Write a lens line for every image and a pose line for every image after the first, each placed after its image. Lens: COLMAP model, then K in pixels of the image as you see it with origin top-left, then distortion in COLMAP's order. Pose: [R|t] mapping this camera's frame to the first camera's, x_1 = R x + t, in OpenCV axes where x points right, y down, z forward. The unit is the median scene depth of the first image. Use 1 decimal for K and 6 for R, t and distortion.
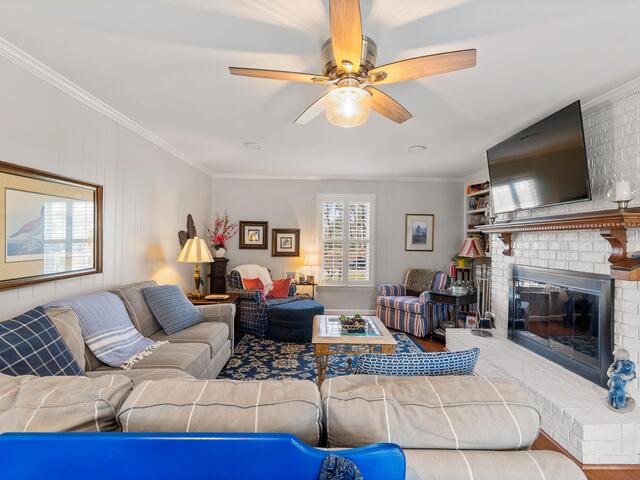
lens RADIAL K [[310.1, 0, 324.2], [0, 310.1, 240.9], [0, 0, 1]] dist [0.001397, 0.000342]
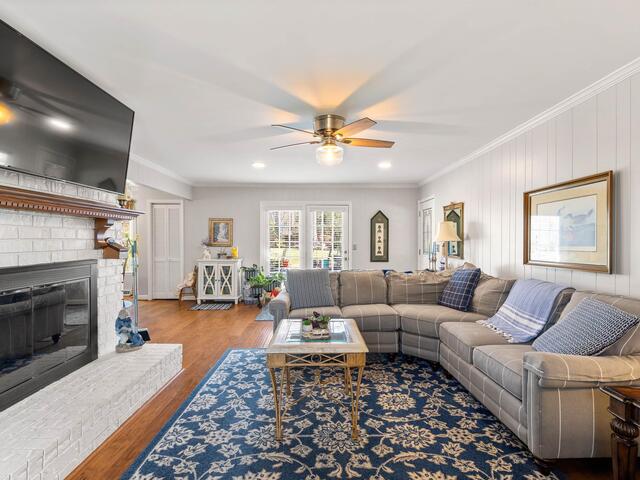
lens RADIAL K [[310.1, 0, 324.2], [0, 310.1, 240.9], [0, 0, 1]] dist [0.001397, 0.000342]
pose [[-0.999849, -0.014975, -0.008812, 0.037016], [-0.015036, 0.999863, 0.006946, 0.011181], [0.008707, 0.007077, -0.999937, 0.923645]]
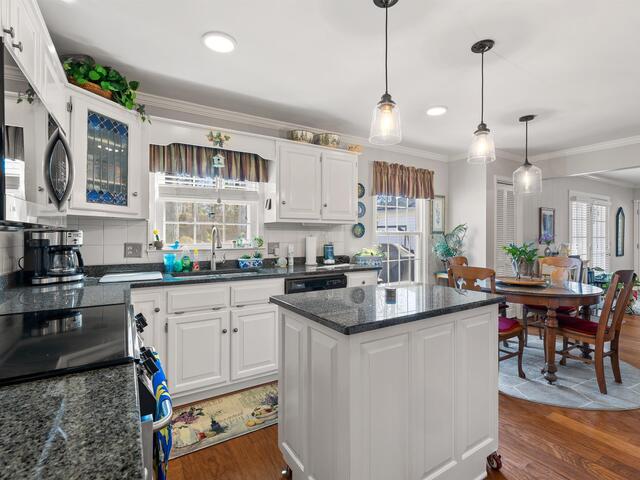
lens RADIAL K [[310.4, 0, 326.3], [0, 310.4, 235.8], [0, 0, 1]] dist [-0.000008, 0.000296]
pose [[-0.858512, -0.016889, -0.512515, 1.484318], [-0.019946, 0.999801, 0.000464, 0.034970], [0.512405, 0.010621, -0.858678, 0.166042]]
